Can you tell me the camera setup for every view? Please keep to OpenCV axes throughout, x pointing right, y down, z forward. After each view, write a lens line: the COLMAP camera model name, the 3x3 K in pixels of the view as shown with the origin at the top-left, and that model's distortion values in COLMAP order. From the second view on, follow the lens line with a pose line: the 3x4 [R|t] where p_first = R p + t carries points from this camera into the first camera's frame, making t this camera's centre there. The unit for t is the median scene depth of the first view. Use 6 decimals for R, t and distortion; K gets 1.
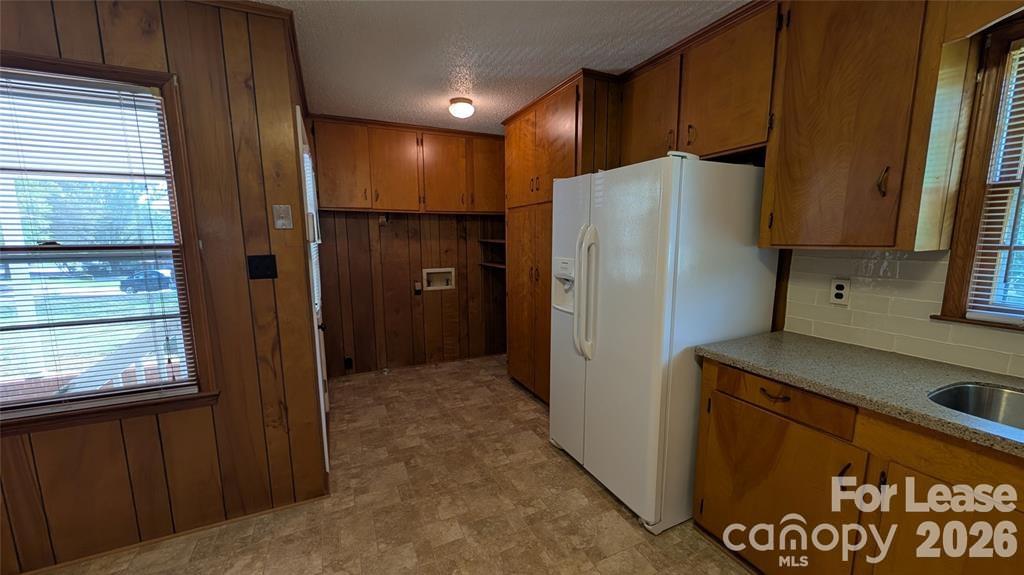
lens RADIAL K [[385.0, 0, 509.6], [0, 385.0, 294.1], [0, 0, 1]] dist [0.001354, 0.000036]
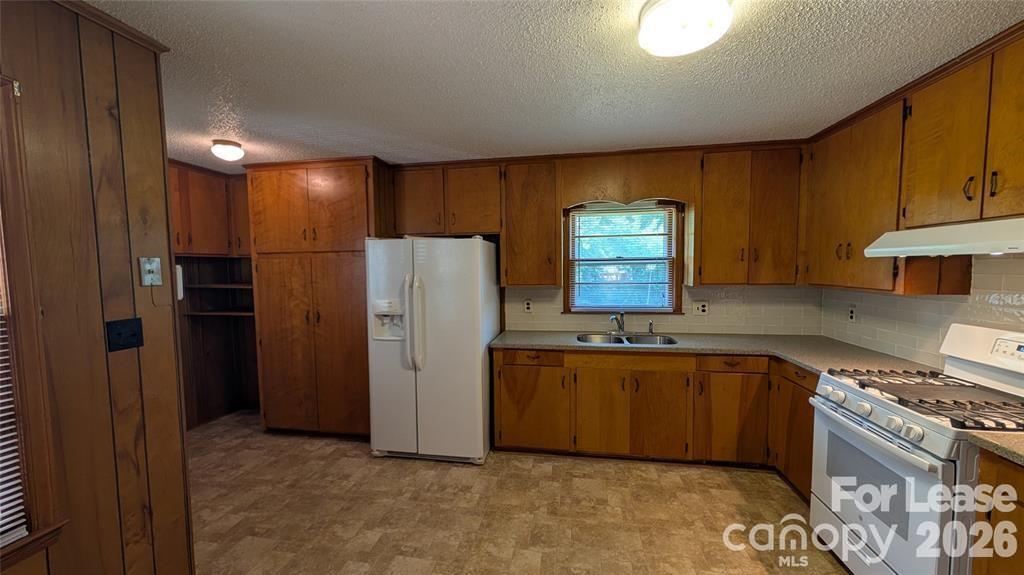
lens RADIAL K [[385.0, 0, 509.6], [0, 385.0, 294.1], [0, 0, 1]] dist [0.001354, 0.000036]
pose [[0.571997, -0.054186, 0.818464, -0.801804], [0.127830, 0.991513, -0.023693, -0.030920], [-0.810234, 0.118176, 0.574069, -0.099910]]
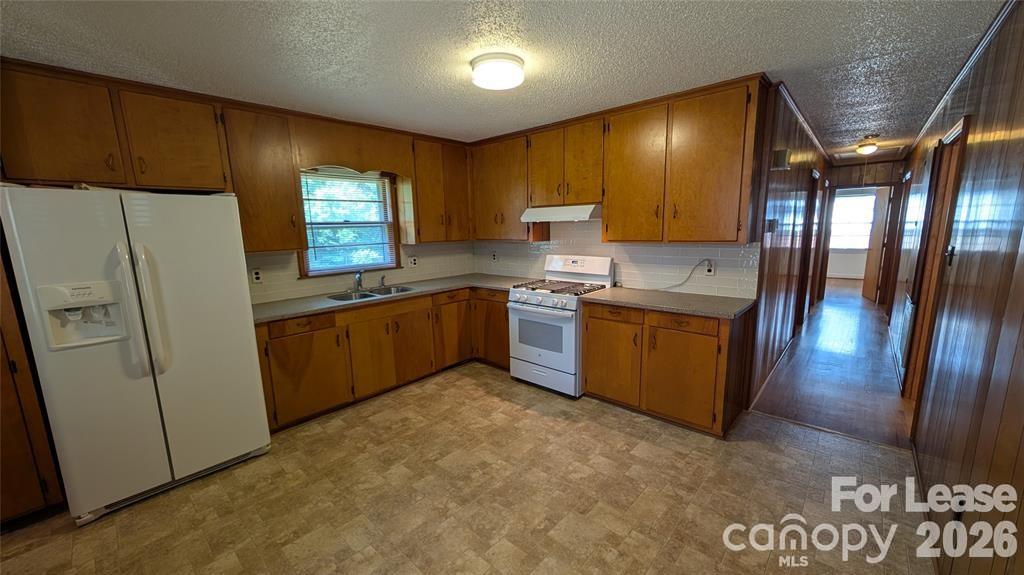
lens RADIAL K [[385.0, 0, 509.6], [0, 385.0, 294.1], [0, 0, 1]] dist [0.001354, 0.000036]
pose [[-0.383100, -0.145288, 0.912210, -1.166193], [0.162768, 0.961482, 0.221493, -0.121289], [-0.909253, 0.233333, -0.344695, 0.507716]]
